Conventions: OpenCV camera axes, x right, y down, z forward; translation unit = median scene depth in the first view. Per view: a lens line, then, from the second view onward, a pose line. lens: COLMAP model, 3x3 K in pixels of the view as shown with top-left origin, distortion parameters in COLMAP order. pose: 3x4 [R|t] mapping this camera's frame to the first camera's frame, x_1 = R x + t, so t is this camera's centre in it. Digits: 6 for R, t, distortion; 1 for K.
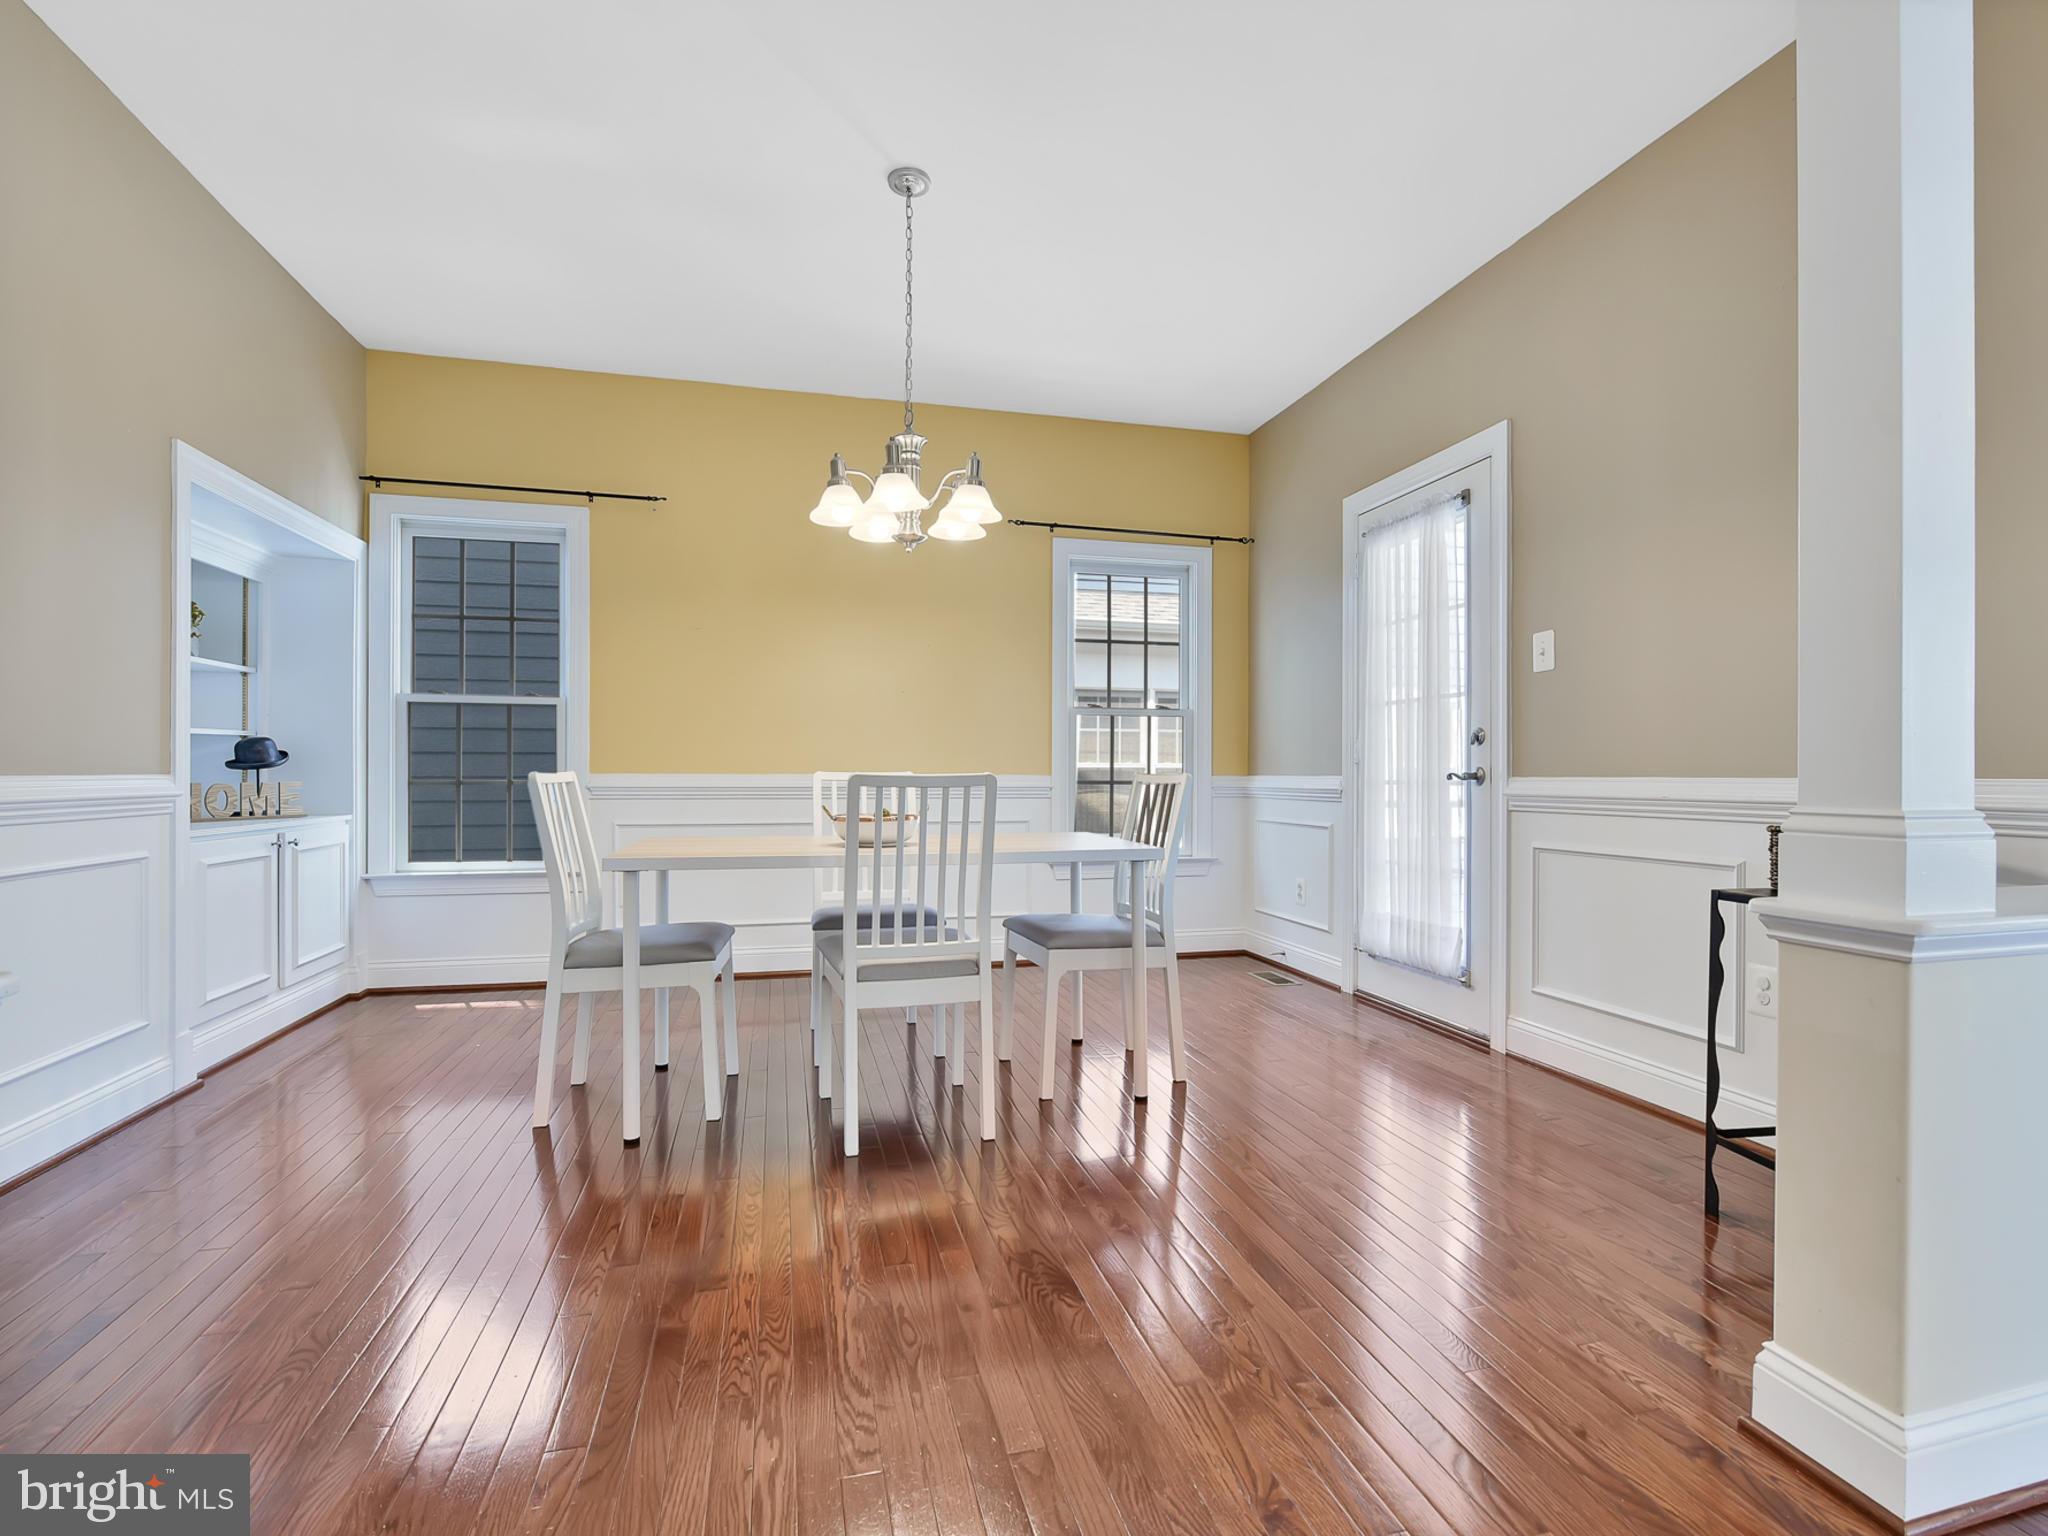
lens RADIAL K [[978.6, 0, 1021.7], [0, 978.6, 769.4], [0, 0, 1]] dist [-0.010042, 0.002189]
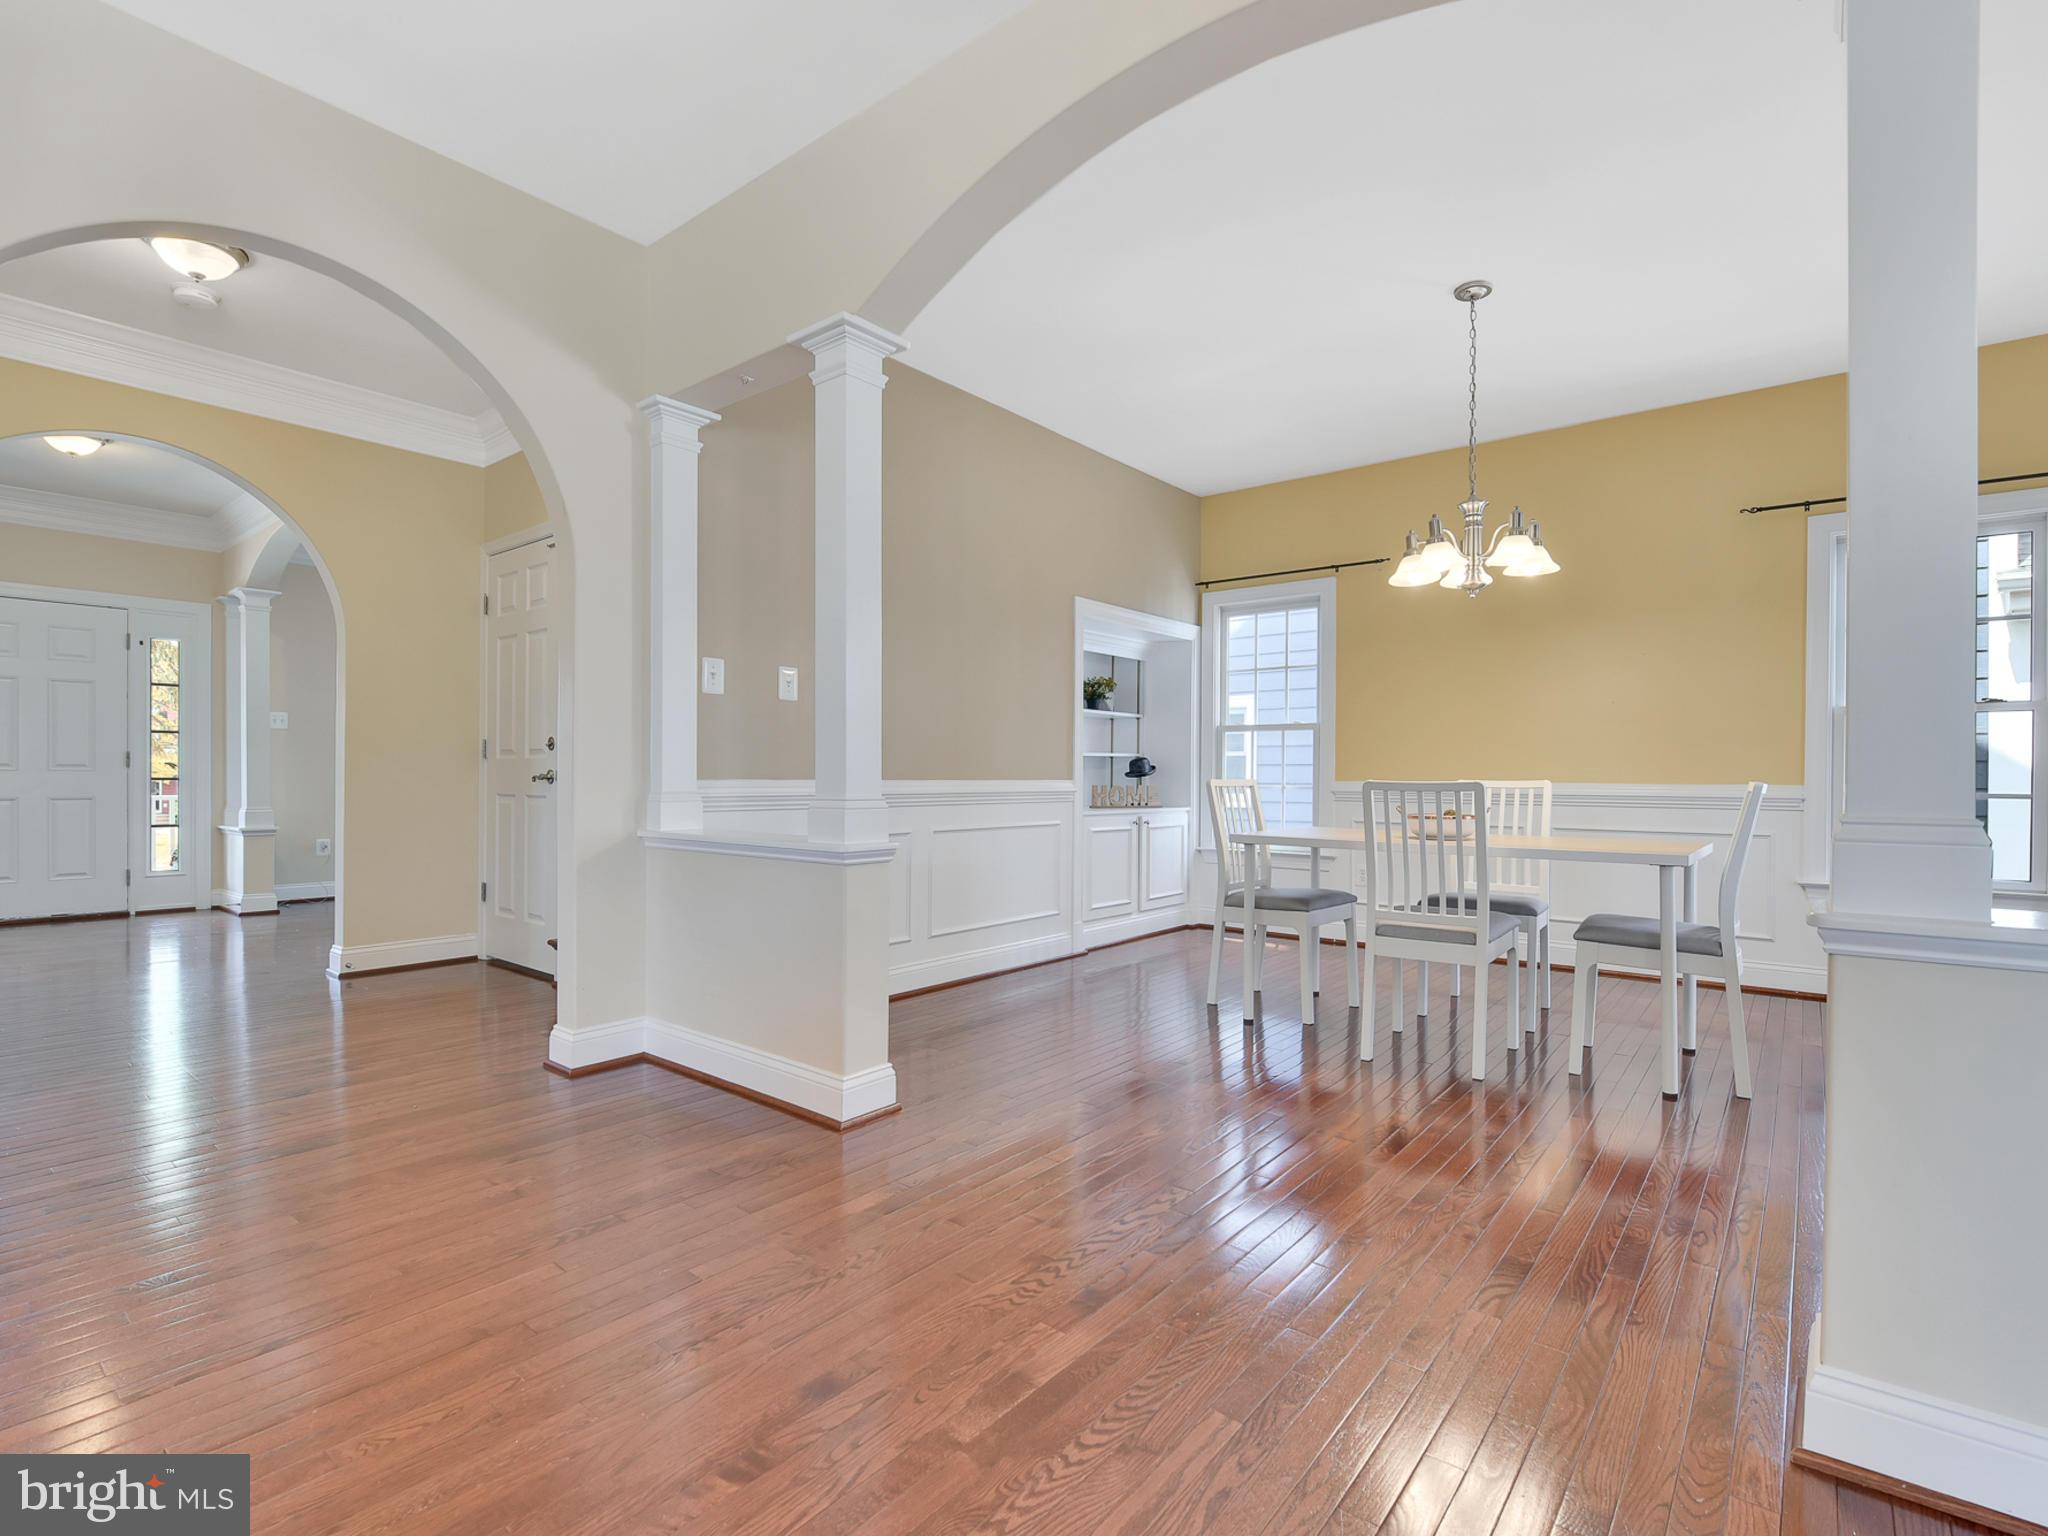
lens RADIAL K [[978.6, 0, 1014.9], [0, 978.6, 778.2], [0, 0, 1]] dist [-0.010042, 0.002189]
pose [[0.587888, 0.001574, -0.808941, 0.527506], [-0.001581, 0.999998, 0.000797, 0.000287], [0.808941, 0.000810, 0.587889, -0.165037]]
